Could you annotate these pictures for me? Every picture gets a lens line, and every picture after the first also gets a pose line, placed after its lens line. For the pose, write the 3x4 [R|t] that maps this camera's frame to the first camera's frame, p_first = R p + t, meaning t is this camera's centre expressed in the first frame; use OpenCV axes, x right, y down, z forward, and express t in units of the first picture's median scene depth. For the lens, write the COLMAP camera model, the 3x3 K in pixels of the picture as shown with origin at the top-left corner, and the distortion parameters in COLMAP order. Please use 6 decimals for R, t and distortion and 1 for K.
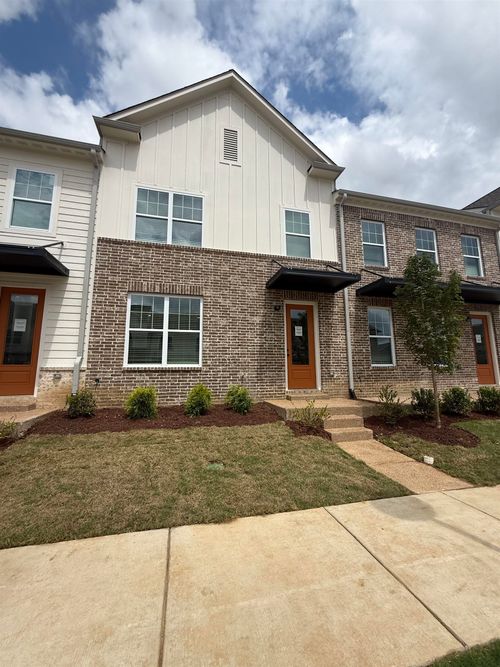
lens RADIAL K [[266.2, 0, 249.2], [0, 266.2, 330.2], [0, 0, 1]] dist [0.002741, 0.000247]
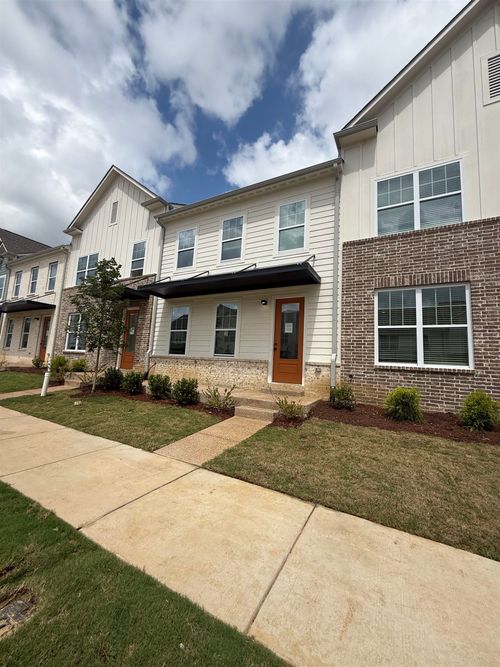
lens RADIAL K [[264.1, 0, 248.3], [0, 264.1, 332.0], [0, 0, 1]] dist [-0.007553, 0.000004]
pose [[0.727939, -0.036571, -0.684666, -0.129469], [0.042260, 0.999071, -0.008433, 0.002920], [0.684338, -0.022795, 0.728808, -0.039818]]
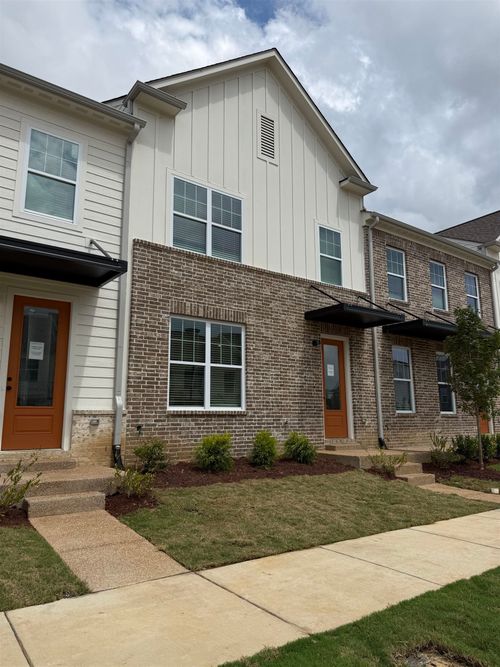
lens RADIAL K [[461.5, 0, 250.0], [0, 461.5, 333.5], [0, 0, 1]] dist [0.141031, -0.230796]
pose [[0.925604, 0.070059, 0.371954, -0.726806], [-0.055838, 0.997243, -0.048882, -0.031726], [-0.374353, 0.024476, 0.926963, -0.345620]]
